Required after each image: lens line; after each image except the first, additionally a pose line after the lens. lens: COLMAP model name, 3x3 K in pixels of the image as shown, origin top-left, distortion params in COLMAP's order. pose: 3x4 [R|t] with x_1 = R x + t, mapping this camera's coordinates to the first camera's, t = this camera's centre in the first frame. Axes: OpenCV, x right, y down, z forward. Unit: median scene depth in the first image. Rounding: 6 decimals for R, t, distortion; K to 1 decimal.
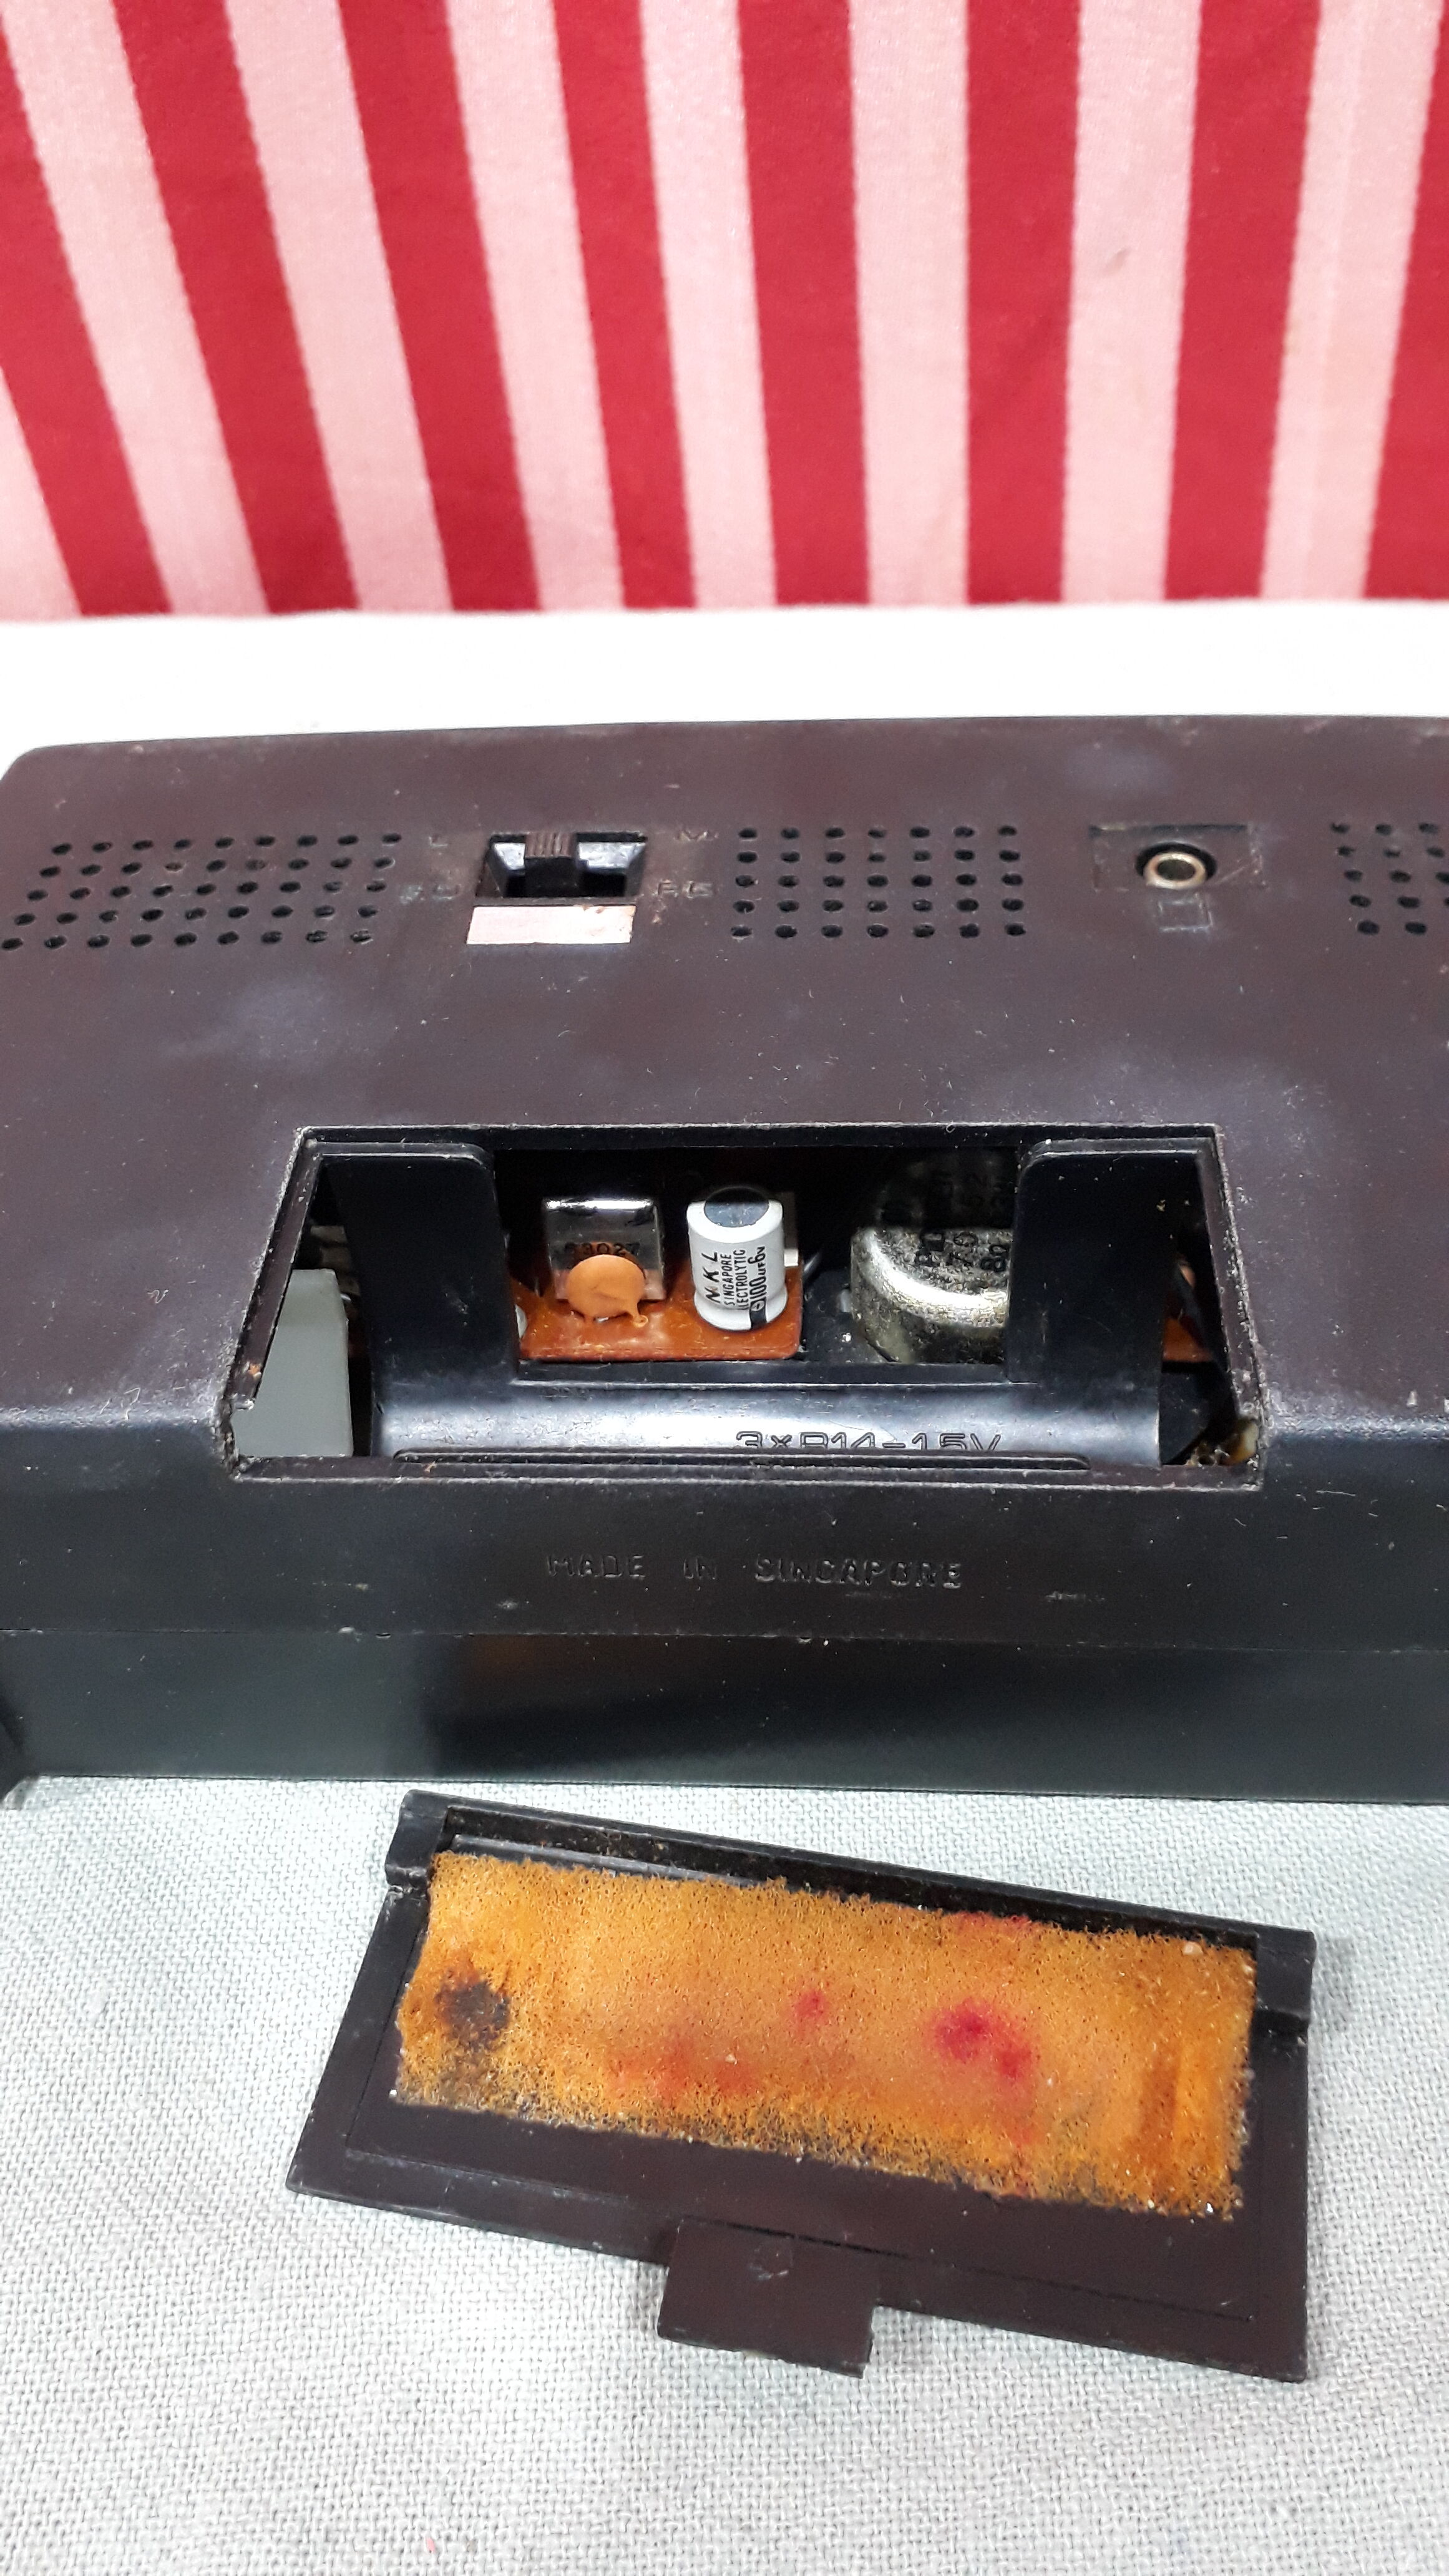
lens RADIAL K [[2053.1, 0, 724.5], [0, 2053.1, 1288.0], [0, 0, 1]] dist [-0.056391, -0.007349]
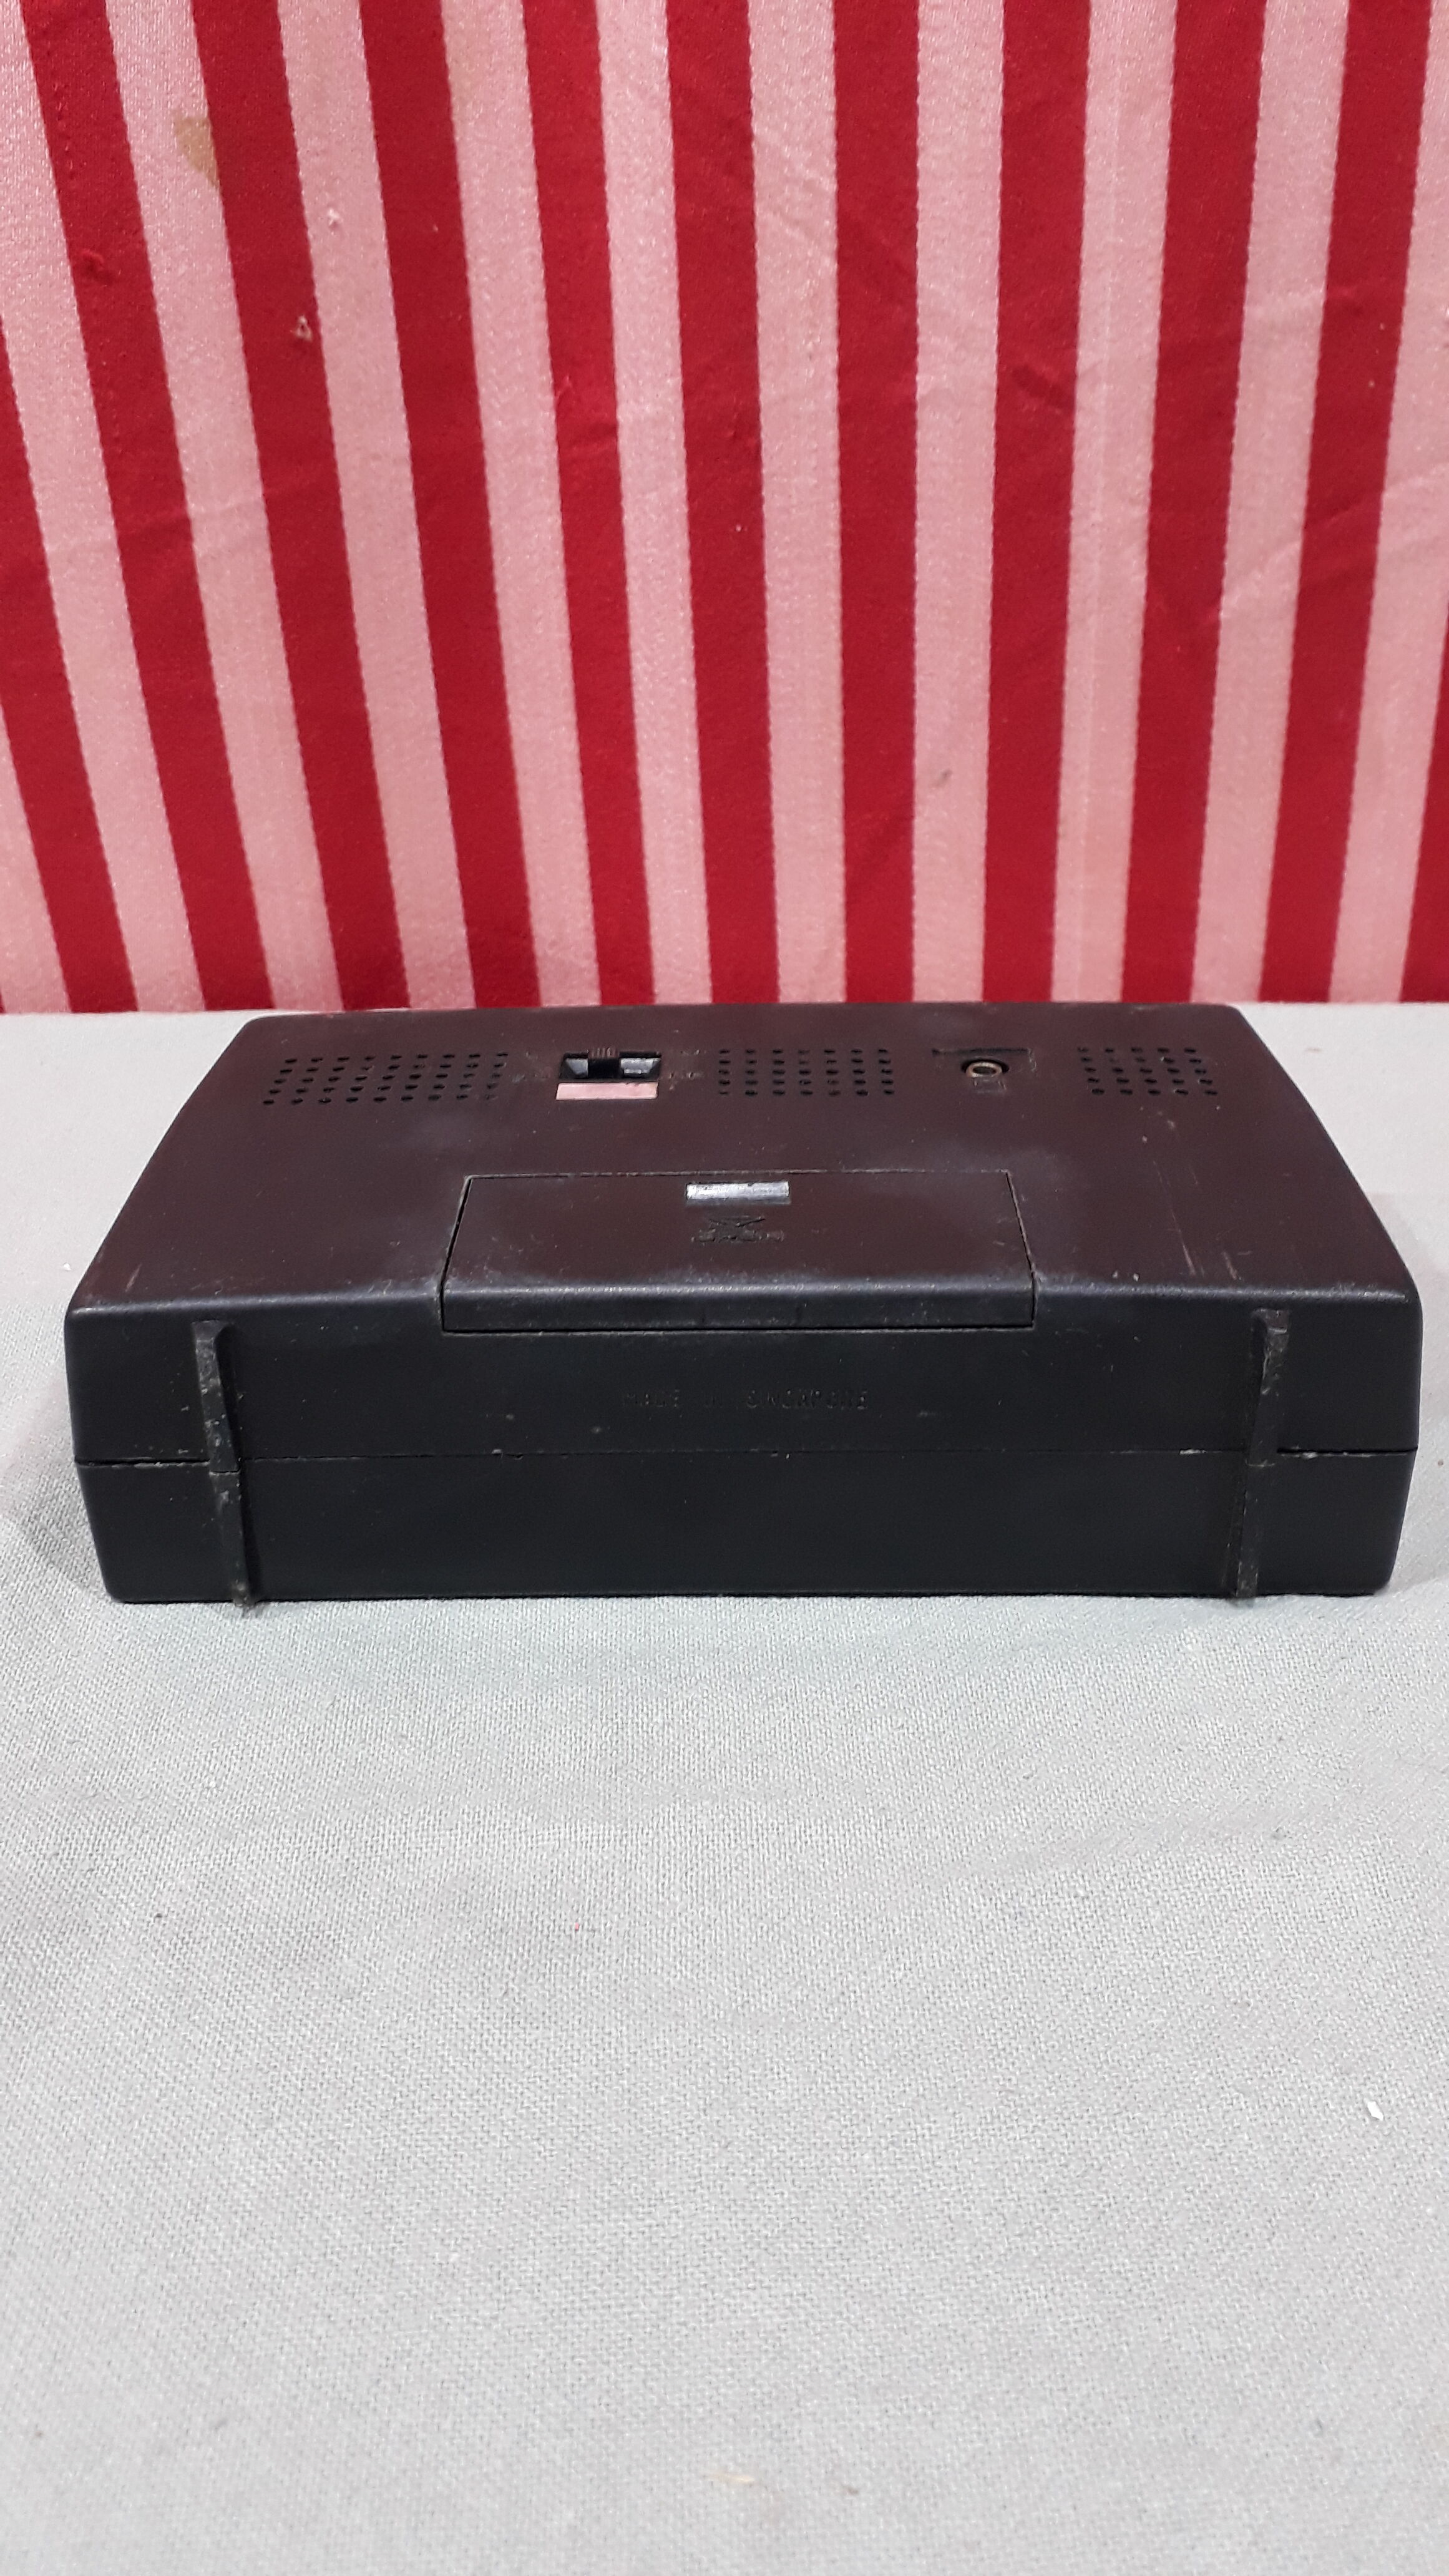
lens RADIAL K [[1994.4, 0, 724.5], [0, 1994.4, 1288.0], [0, 0, 1]] dist [-0.038553, 0.073077]
pose [[0.998297, 0.005612, 0.058060, -0.056003], [0.010242, 0.963033, -0.269190, 0.273245], [-0.057424, 0.269326, 0.961335, -0.336901]]
